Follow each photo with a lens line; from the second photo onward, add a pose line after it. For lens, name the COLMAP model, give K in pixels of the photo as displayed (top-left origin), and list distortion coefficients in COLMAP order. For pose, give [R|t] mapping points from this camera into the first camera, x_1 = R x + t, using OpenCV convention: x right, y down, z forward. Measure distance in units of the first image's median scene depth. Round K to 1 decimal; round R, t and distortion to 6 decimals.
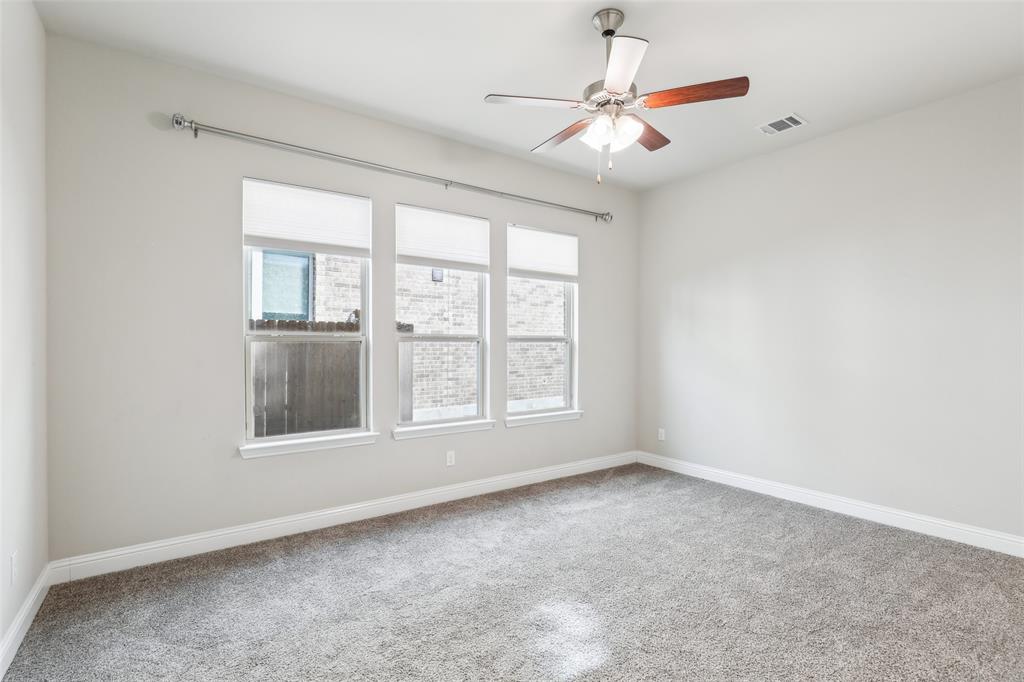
lens RADIAL K [[483.6, 0, 516.6], [0, 483.6, 346.4], [0, 0, 1]] dist [-0.029086, 0.003859]
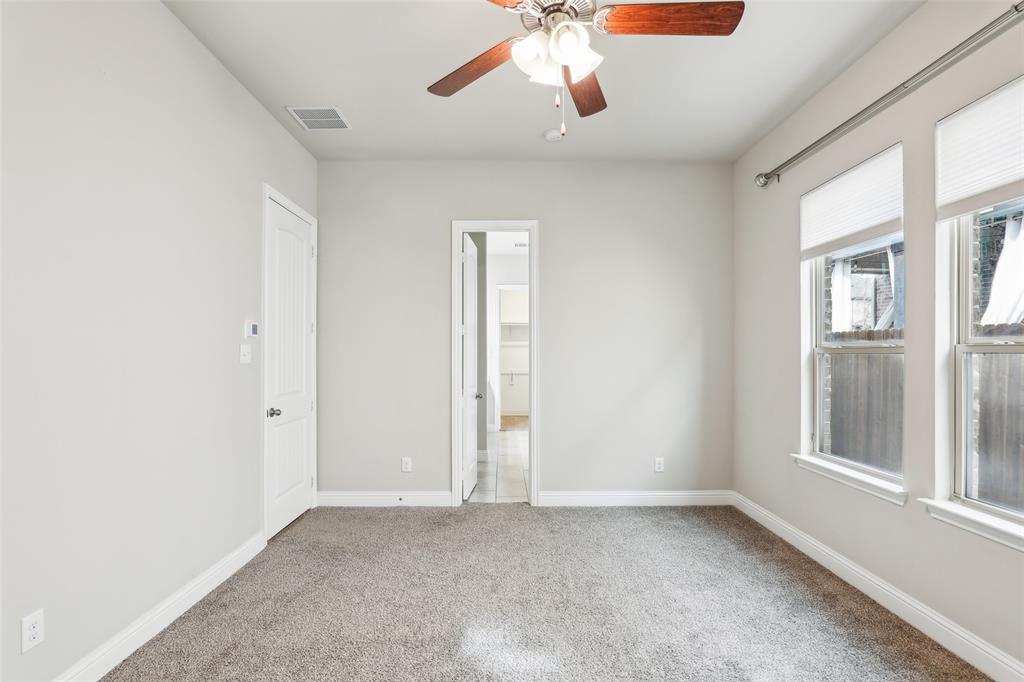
lens RADIAL K [[483.6, 0, 512.4], [0, 483.6, 353.9], [0, 0, 1]] dist [-0.029086, 0.003859]
pose [[-0.583901, -0.001500, -0.811823, 0.480221], [-0.008465, 0.999955, 0.004241, -0.006941], [0.811781, 0.009349, -0.583888, 0.820213]]
